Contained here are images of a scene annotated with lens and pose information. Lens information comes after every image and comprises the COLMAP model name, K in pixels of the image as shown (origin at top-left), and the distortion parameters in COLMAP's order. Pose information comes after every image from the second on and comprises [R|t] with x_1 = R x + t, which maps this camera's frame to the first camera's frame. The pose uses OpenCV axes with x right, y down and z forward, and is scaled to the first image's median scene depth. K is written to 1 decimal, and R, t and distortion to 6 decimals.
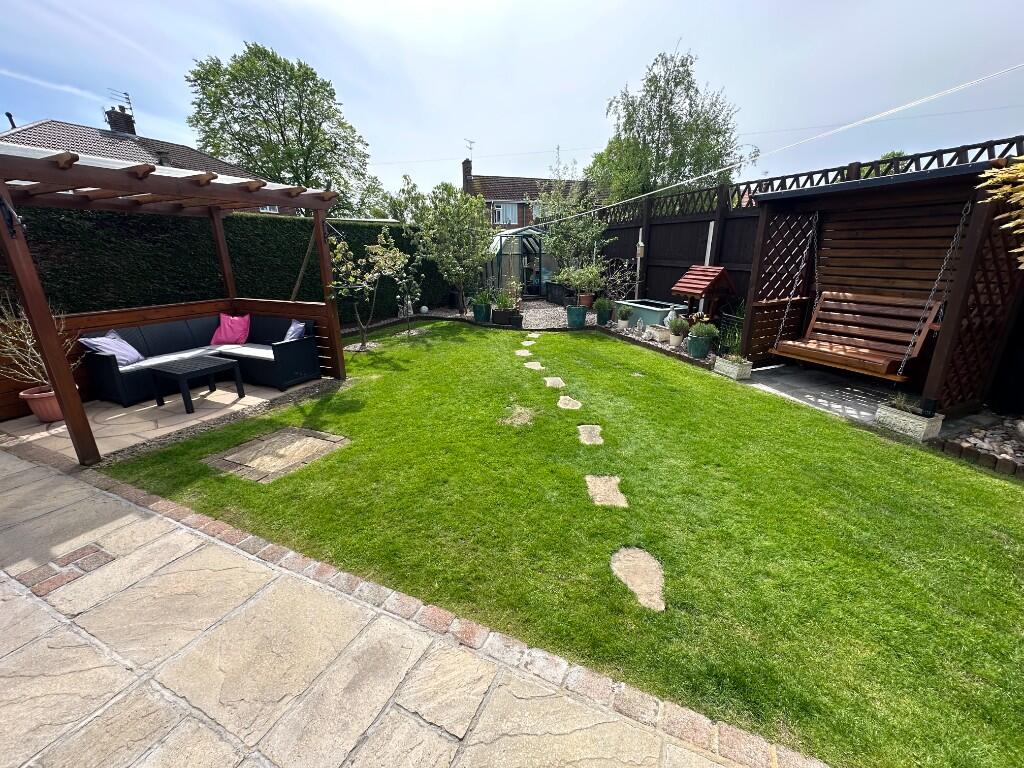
lens RADIAL K [[411.8, 0, 511.9], [0, 411.8, 379.6], [0, 0, 1]] dist [0.000674, 0.000113]
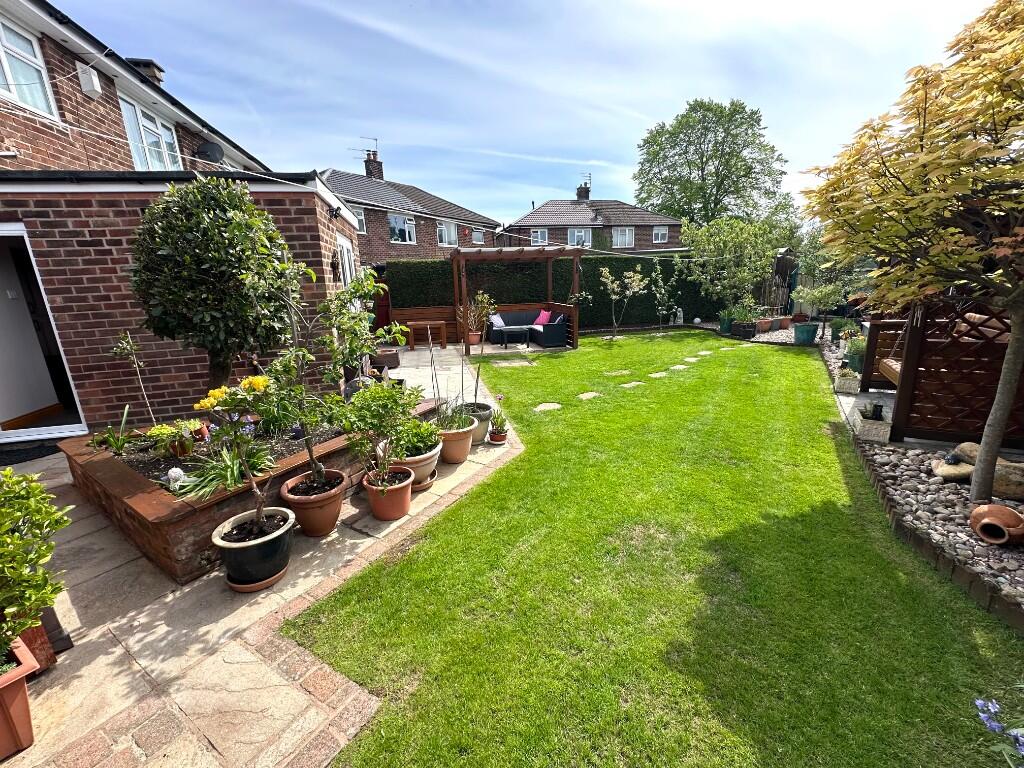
lens RADIAL K [[411.8, 0, 516.6], [0, 411.8, 382.1], [0, 0, 1]] dist [0.000674, 0.000113]
pose [[0.609987, 0.181735, -0.771290, 0.126513], [-0.210039, 0.975611, 0.063765, 0.012047], [0.764068, 0.123105, 0.633282, -0.046788]]
